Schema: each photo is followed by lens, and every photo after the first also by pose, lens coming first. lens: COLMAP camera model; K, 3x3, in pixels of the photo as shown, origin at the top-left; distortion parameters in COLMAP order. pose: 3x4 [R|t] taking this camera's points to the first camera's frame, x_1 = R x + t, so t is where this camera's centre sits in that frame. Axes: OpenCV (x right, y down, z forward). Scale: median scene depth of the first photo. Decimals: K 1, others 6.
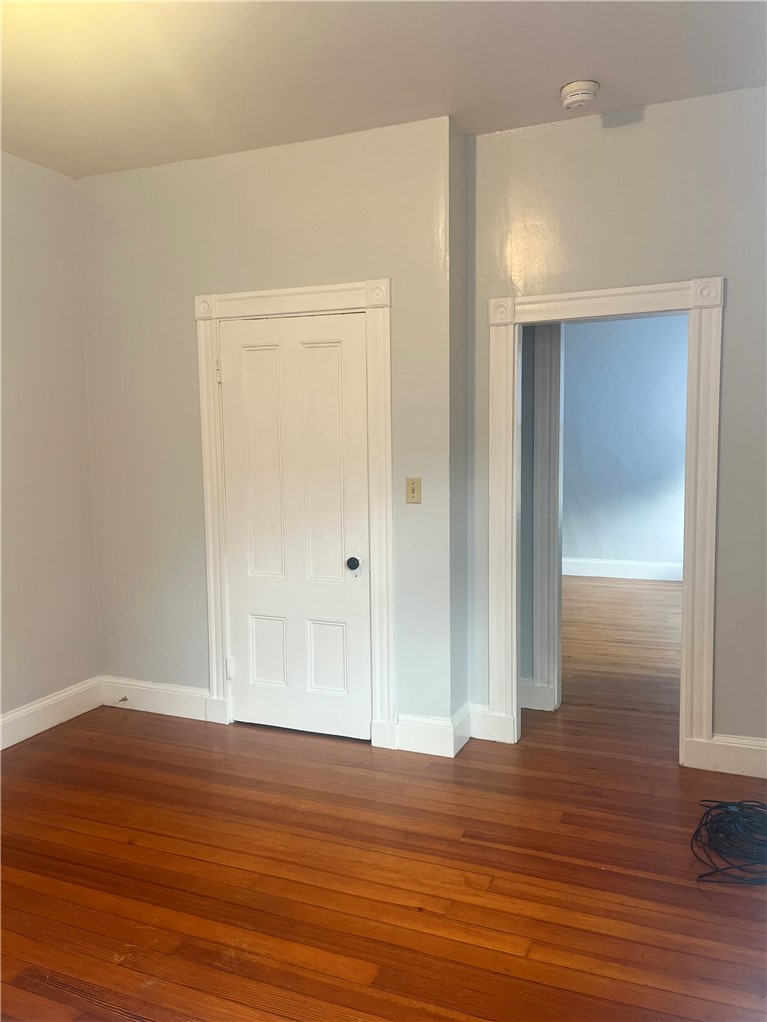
lens RADIAL K [[783.5, 0, 384.7], [0, 783.5, 517.8], [0, 0, 1]] dist [0.073688, -0.116239]
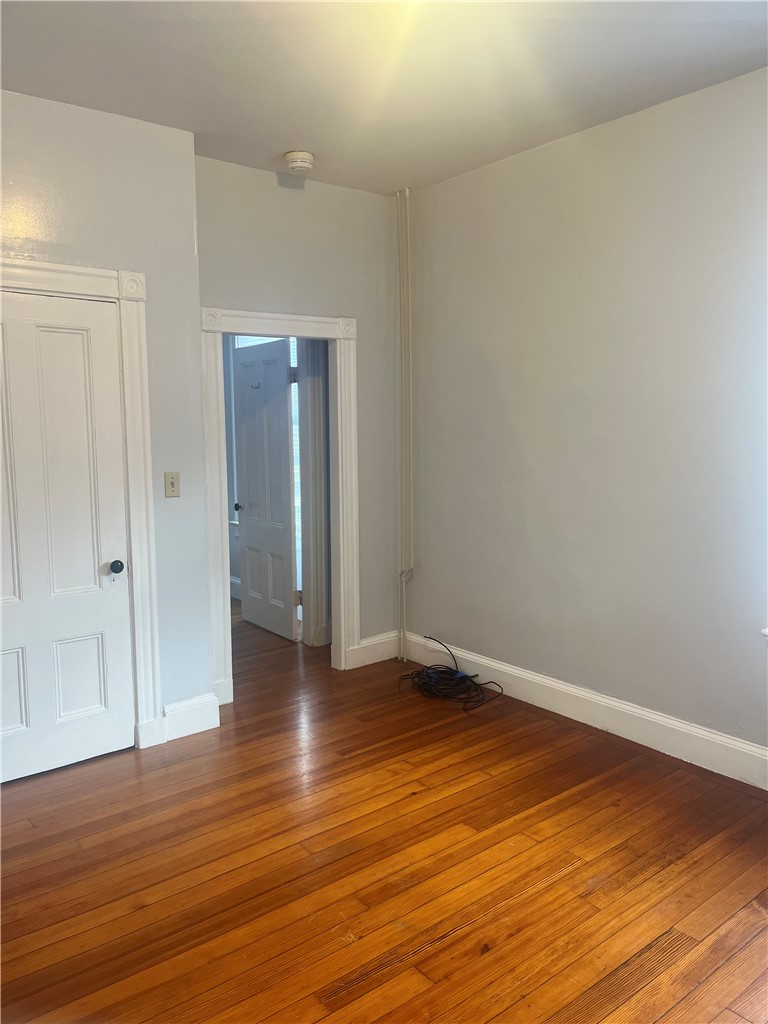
lens RADIAL K [[759.8, 0, 384.0], [0, 759.8, 512.0], [0, 0, 1]] dist [0.082468, -0.130726]
pose [[0.482542, -0.098800, 0.870283, -0.814856], [0.094190, 0.993709, 0.060587, -0.039075], [-0.870794, 0.052736, 0.488812, 0.313476]]
